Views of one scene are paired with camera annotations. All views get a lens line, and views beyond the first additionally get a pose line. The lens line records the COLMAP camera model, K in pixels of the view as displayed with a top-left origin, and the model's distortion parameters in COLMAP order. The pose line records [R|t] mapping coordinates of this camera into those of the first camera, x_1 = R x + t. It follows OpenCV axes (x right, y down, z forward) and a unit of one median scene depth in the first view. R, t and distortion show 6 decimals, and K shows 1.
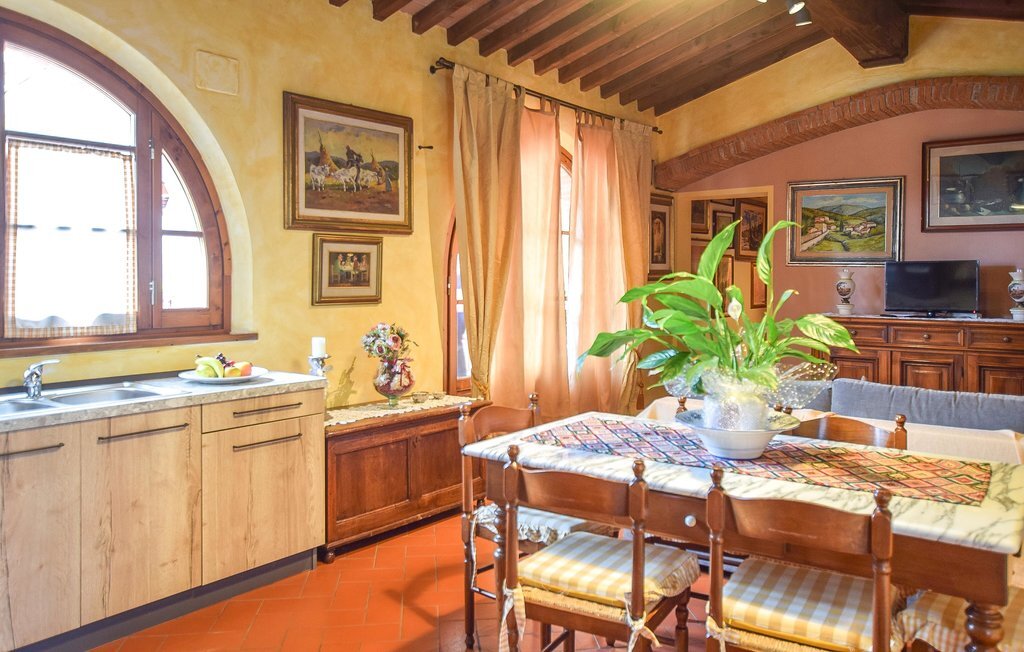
lens RADIAL K [[789.1, 0, 512.8], [0, 789.1, 279.0], [0, 0, 1]] dist [0.000965, 0.002544]
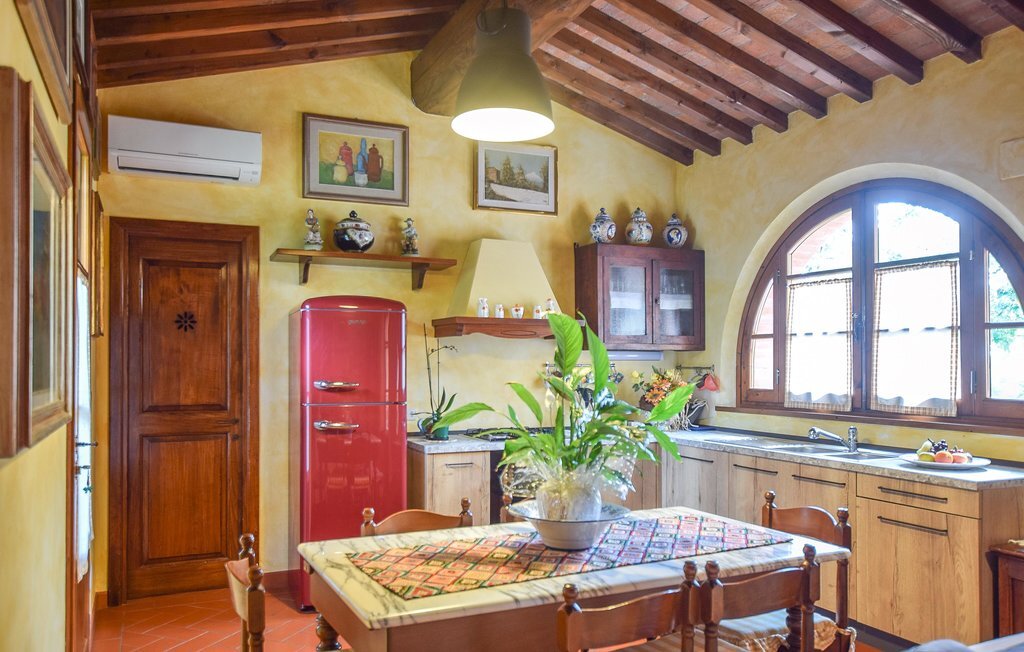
lens RADIAL K [[772.6, 0, 482.3], [0, 772.6, 355.0], [0, 0, 1]] dist [-0.000947, 0.003598]
pose [[-0.482912, -0.009191, -0.875621, 0.747805], [-0.006706, 0.999954, -0.006798, -0.008074], [0.875643, 0.002589, -0.482952, 0.857310]]
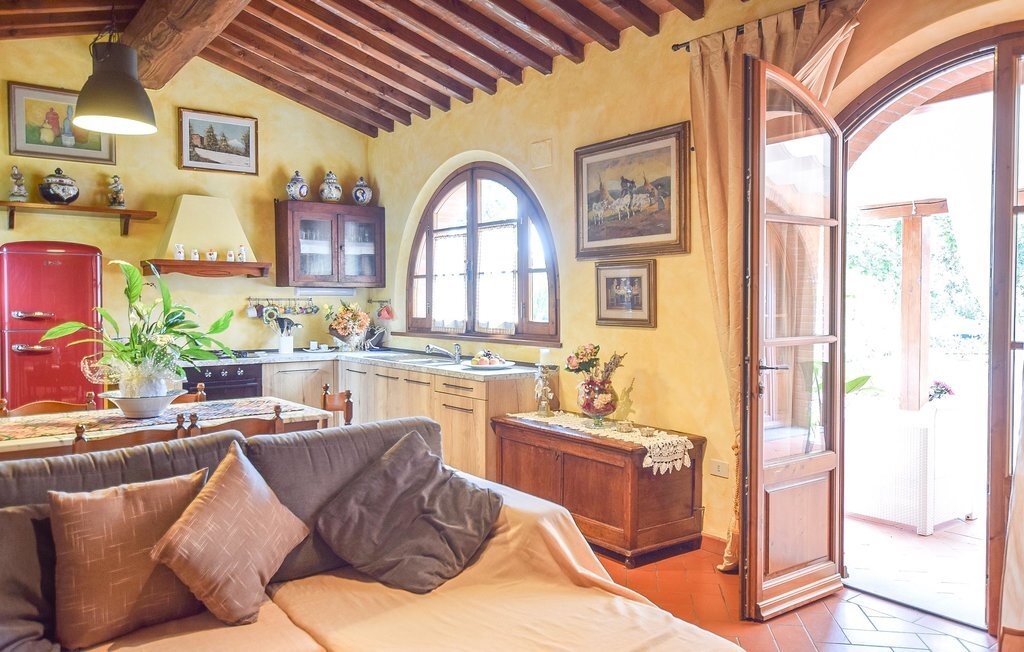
lens RADIAL K [[756.9, 0, 498.6], [0, 756.9, 320.7], [0, 0, 1]] dist [0.004851, 0.010212]
pose [[-0.275101, 0.026061, -0.961062, 0.922218], [-0.006055, 0.999566, 0.028839, -0.004231], [0.961396, 0.013753, -0.274824, 1.270234]]
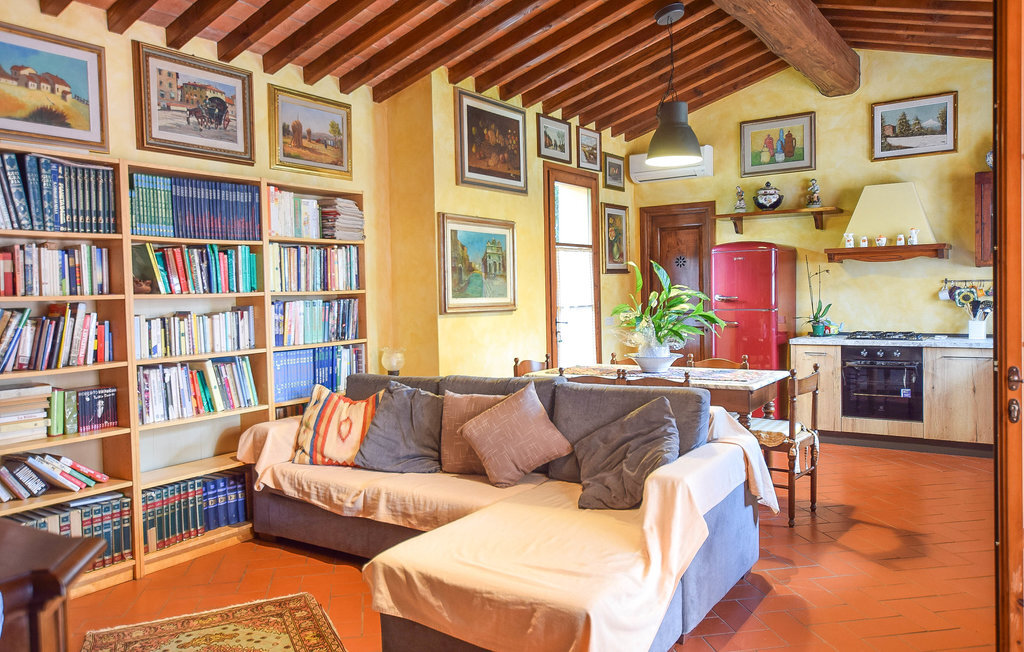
lens RADIAL K [[763.8, 0, 535.8], [0, 763.8, 320.6], [0, 0, 1]] dist [0.001864, 0.055165]
pose [[-0.997696, 0.023217, -0.063741, 0.449010], [0.020384, 0.998791, 0.044738, -0.007443], [0.064703, 0.043335, -0.996963, 1.866133]]
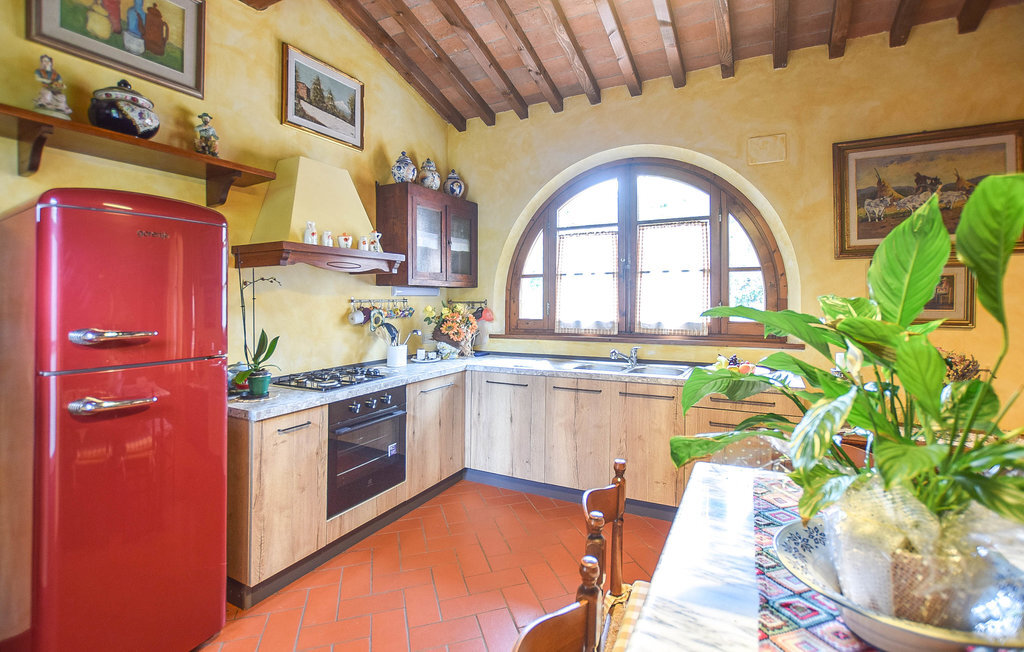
lens RADIAL K [[477.0, 0, 509.4], [0, 477.0, 294.3], [0, 0, 1]] dist [-0.038478, 0.000835]
pose [[0.158680, -0.010007, -0.987279, 0.342154], [-0.000164, 0.999948, -0.010162, -0.003355], [0.987330, 0.001775, 0.158670, 0.425724]]
